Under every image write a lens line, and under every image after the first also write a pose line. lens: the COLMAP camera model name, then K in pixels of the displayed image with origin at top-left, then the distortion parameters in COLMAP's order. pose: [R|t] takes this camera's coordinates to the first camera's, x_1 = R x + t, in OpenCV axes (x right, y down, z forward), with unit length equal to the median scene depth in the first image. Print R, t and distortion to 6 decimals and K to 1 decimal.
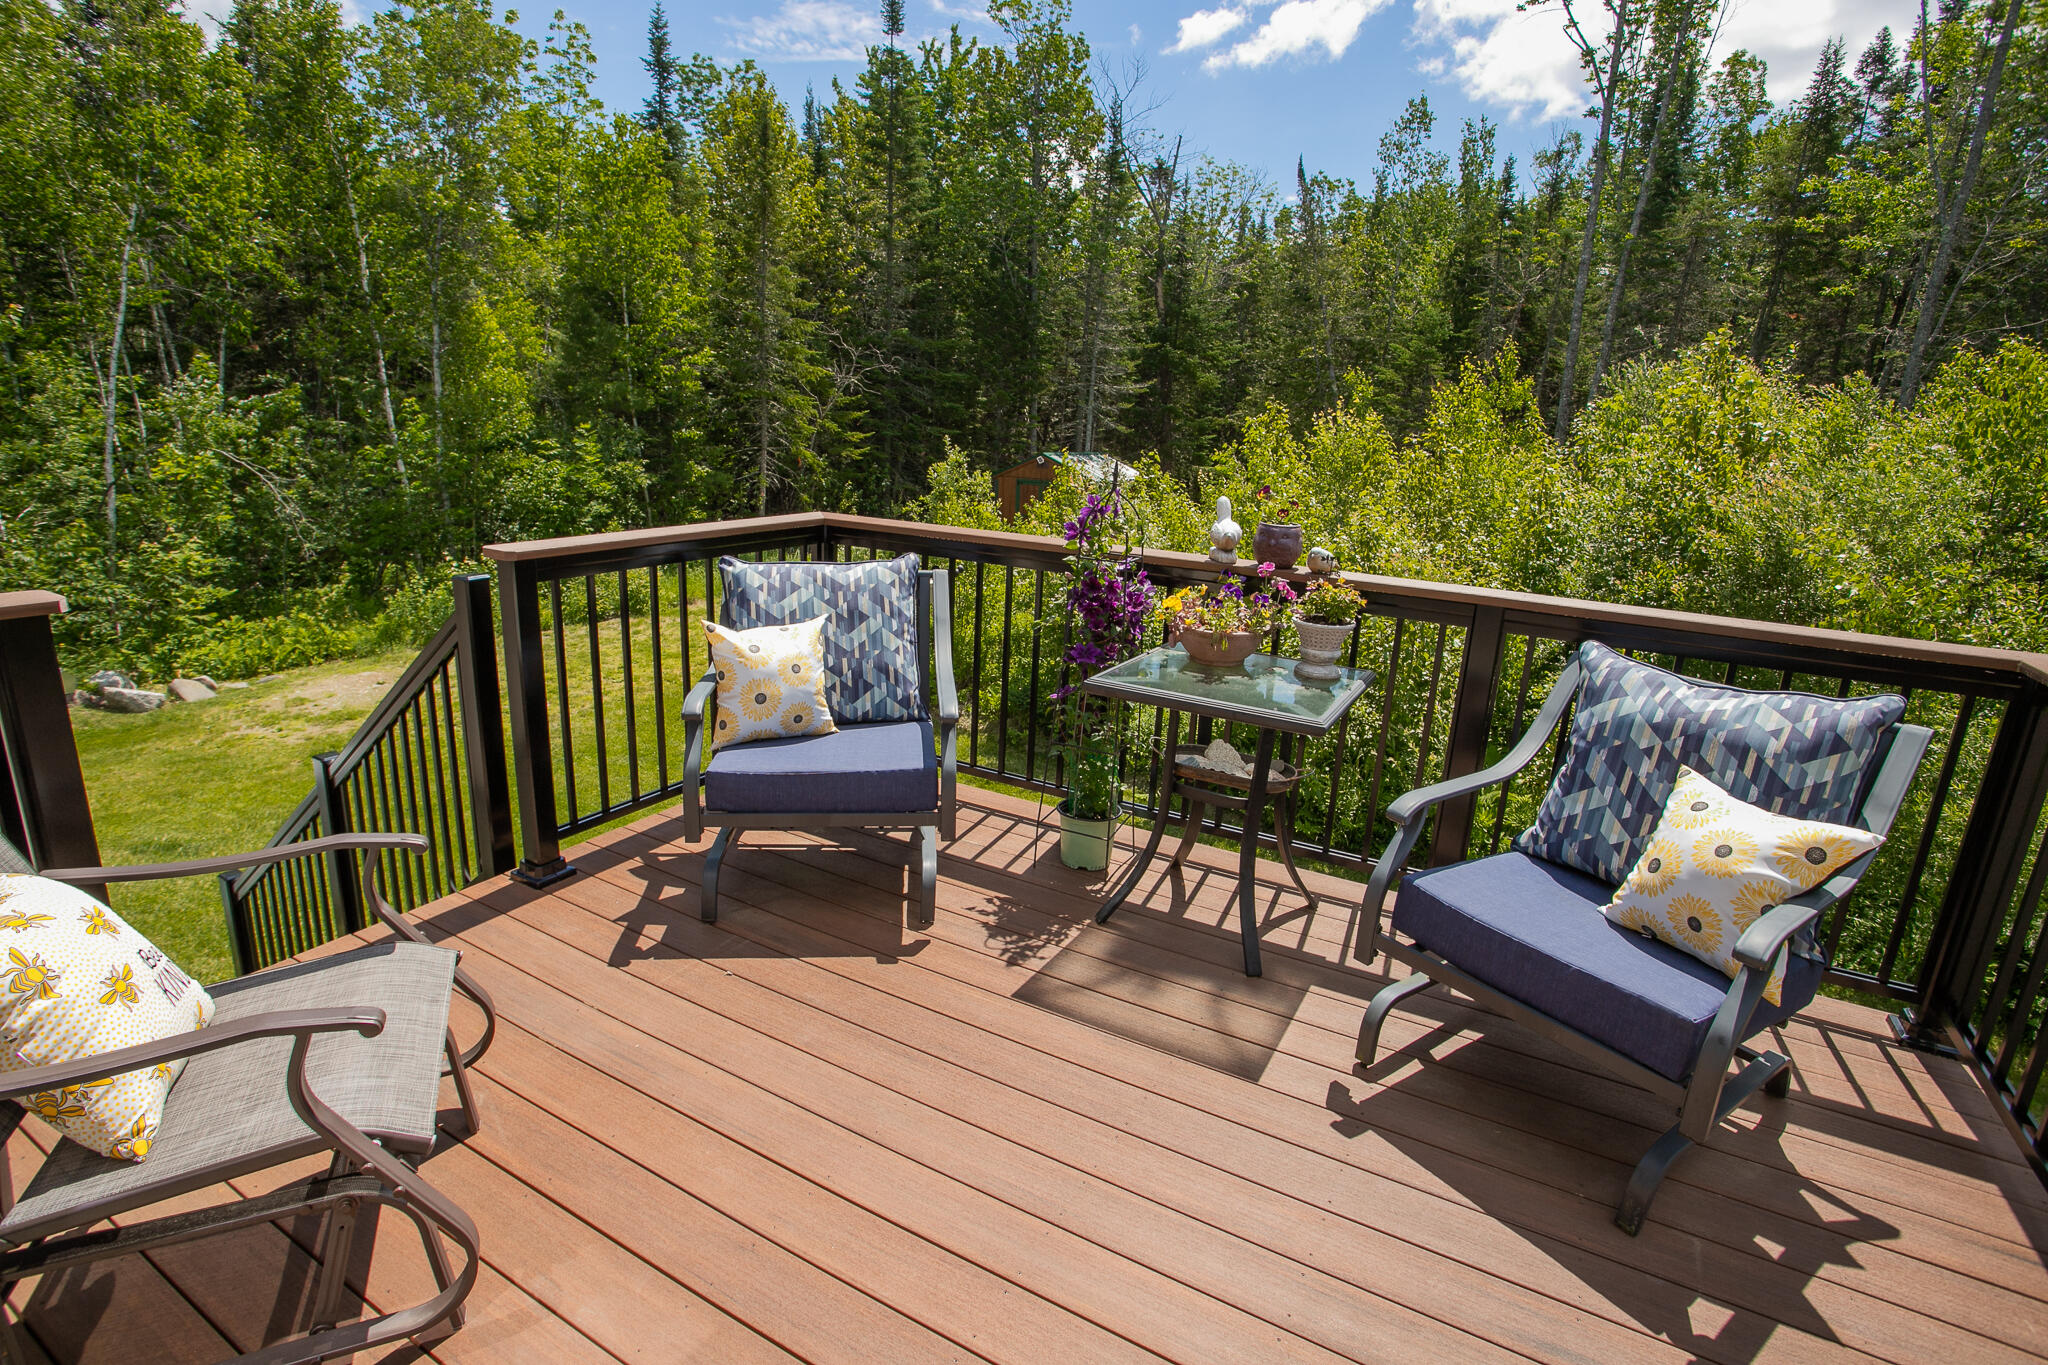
lens RADIAL K [[988.5, 0, 1025.0], [0, 988.5, 682.5], [0, 0, 1]] dist [-0.047686, 0.013078]
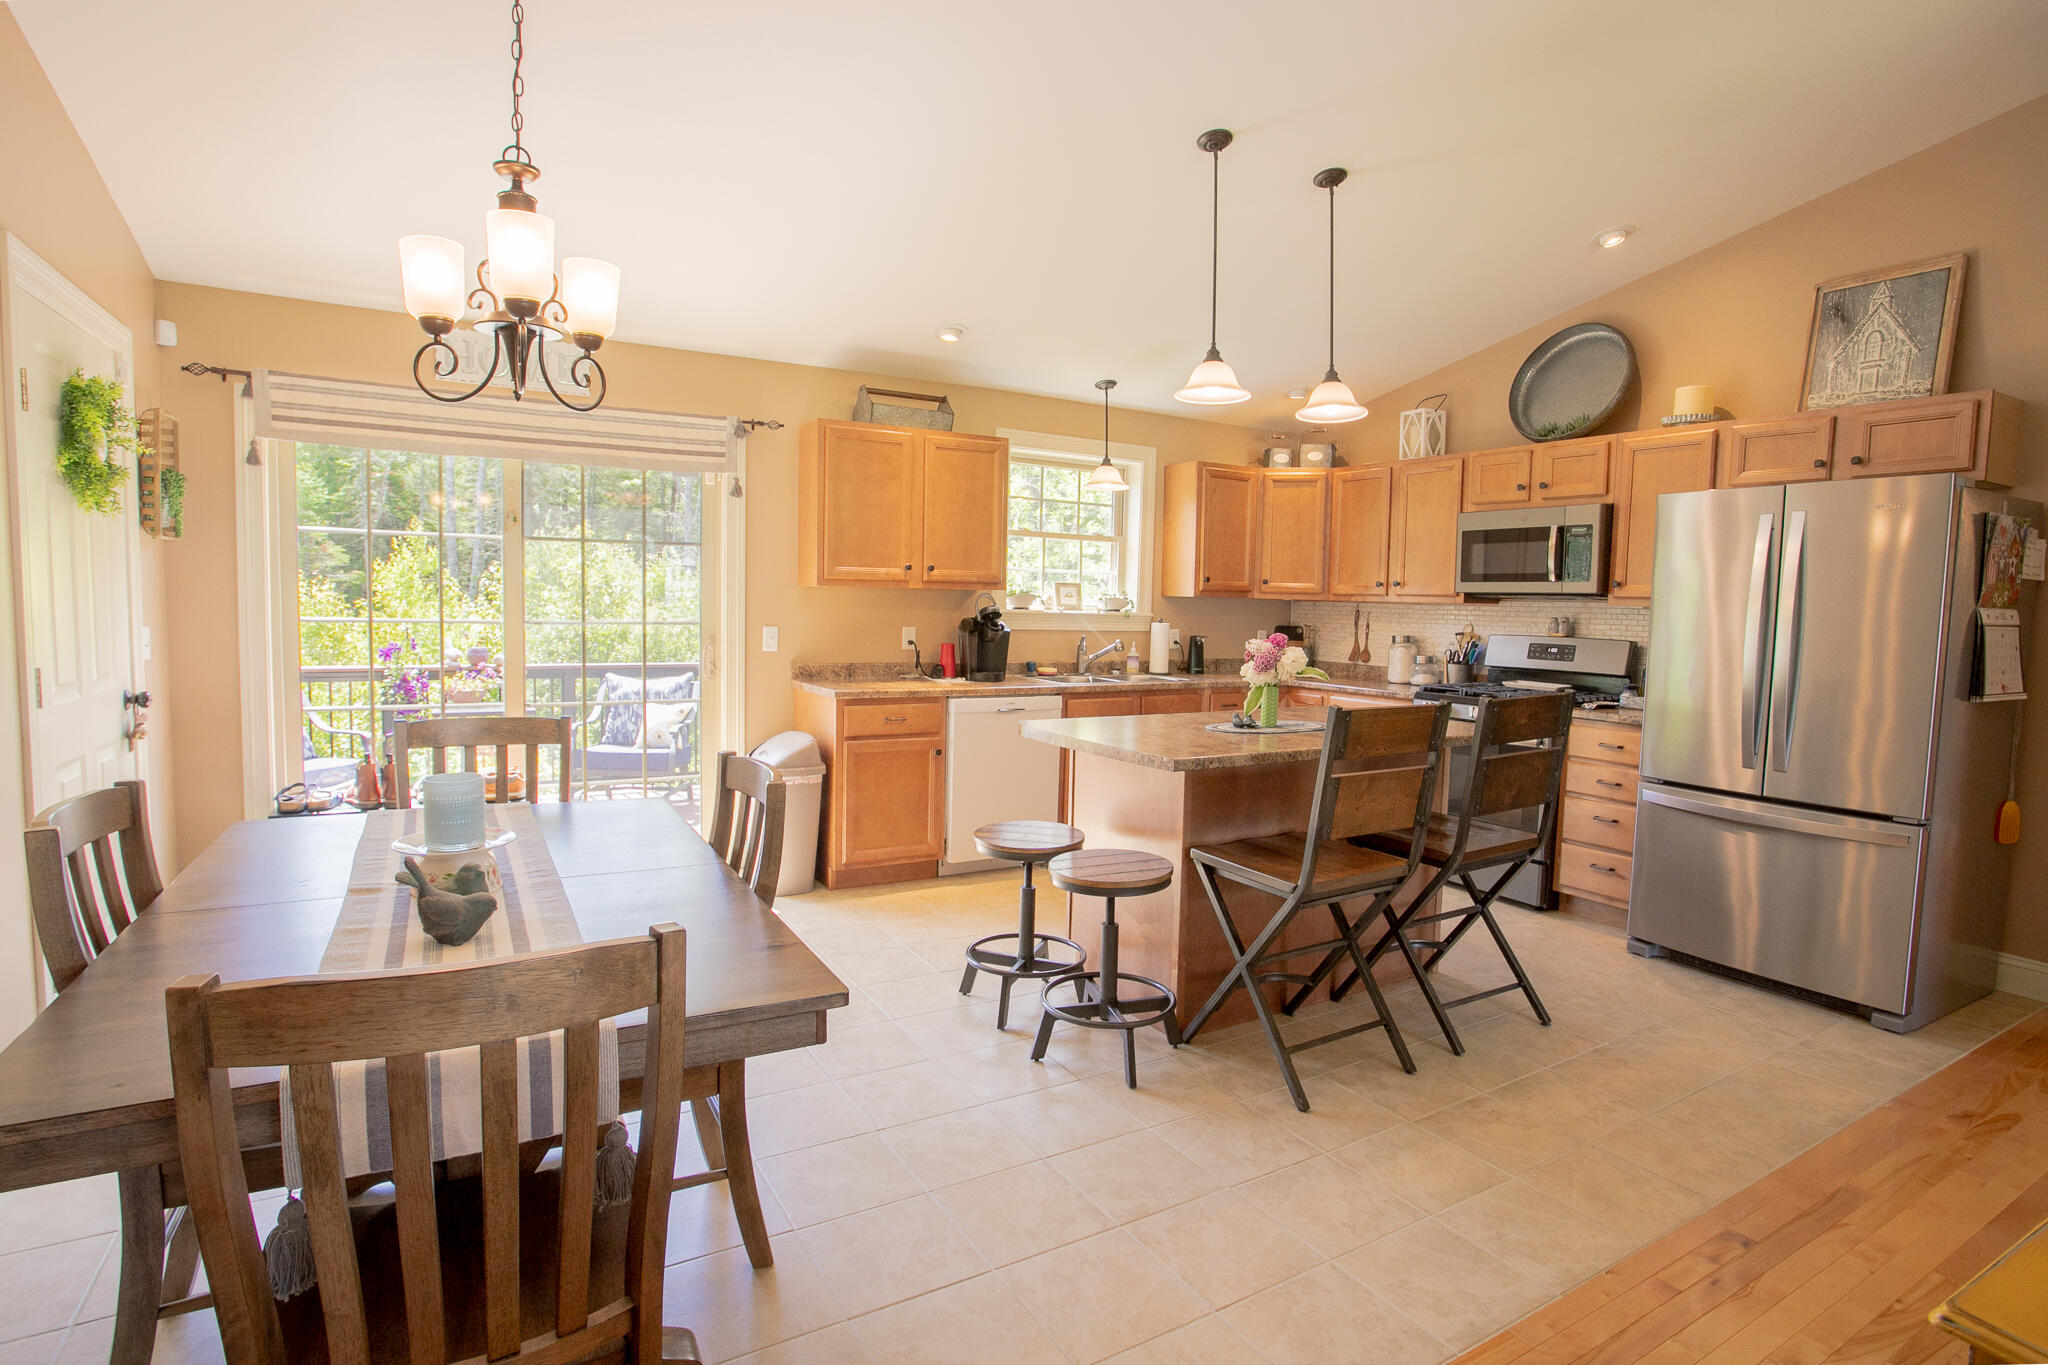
lens RADIAL K [[988.5, 0, 1018.5], [0, 988.5, 681.5], [0, 0, 1]] dist [-0.047686, 0.013078]
pose [[0.502631, -0.109602, 0.857525, -1.489890], [0.231400, 0.972793, -0.011299, 0.332803], [-0.832956, 0.204110, 0.514318, -1.737245]]
